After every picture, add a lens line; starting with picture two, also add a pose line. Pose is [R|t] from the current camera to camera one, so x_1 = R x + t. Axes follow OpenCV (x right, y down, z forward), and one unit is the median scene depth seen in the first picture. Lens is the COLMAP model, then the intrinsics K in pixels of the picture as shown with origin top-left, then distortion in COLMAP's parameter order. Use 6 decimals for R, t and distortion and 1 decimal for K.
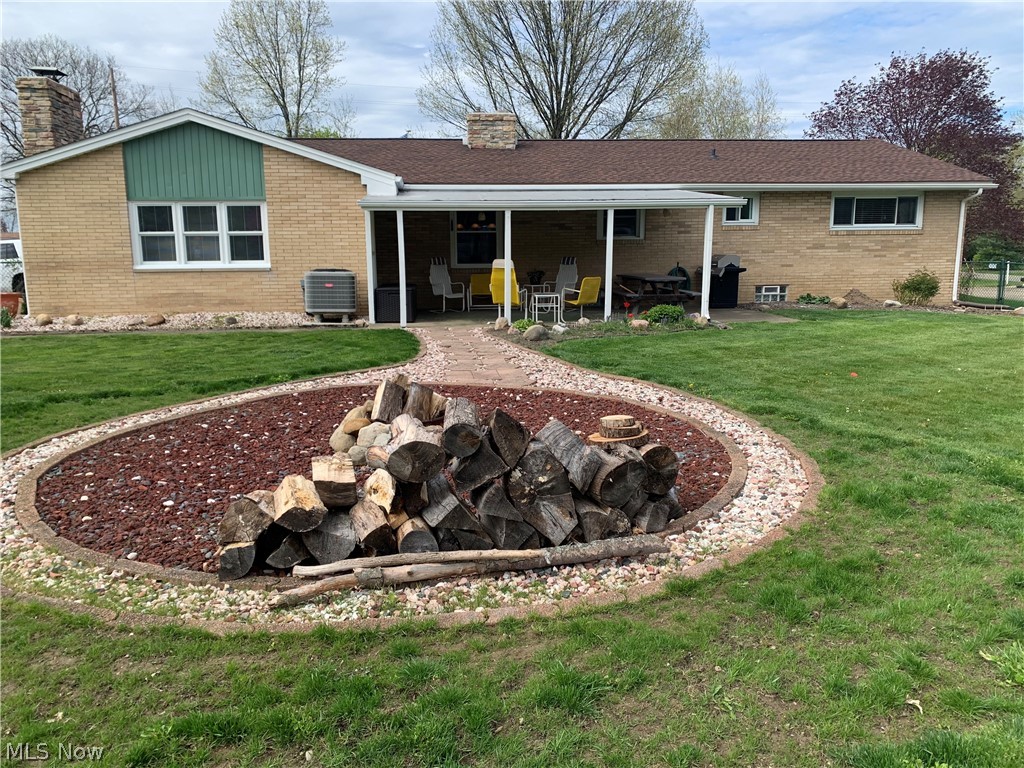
lens RADIAL K [[796.2, 0, 514.7], [0, 796.2, 388.0], [0, 0, 1]] dist [0.048628, -0.062895]
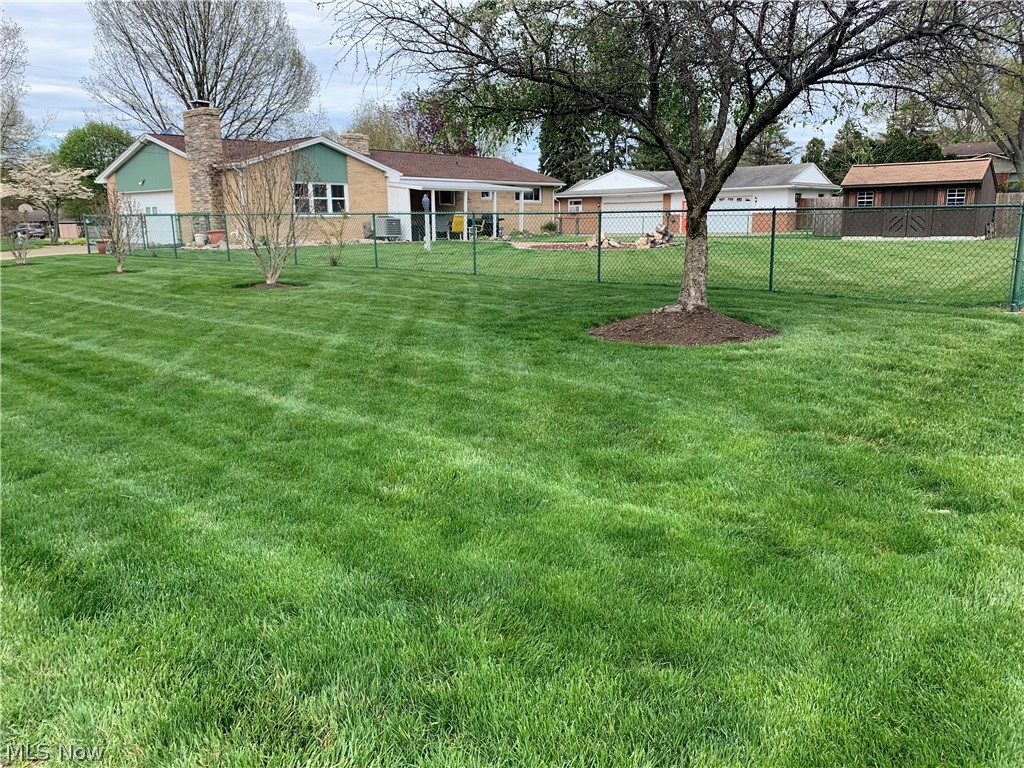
lens RADIAL K [[785.4, 0, 515.2], [0, 785.4, 382.4], [0, 0, 1]] dist [0.048200, -0.058353]
pose [[0.727073, -0.139585, 0.672221, -1.386215], [0.122386, 0.989783, 0.073154, 0.165512], [-0.675564, 0.029082, 0.736727, -0.713626]]
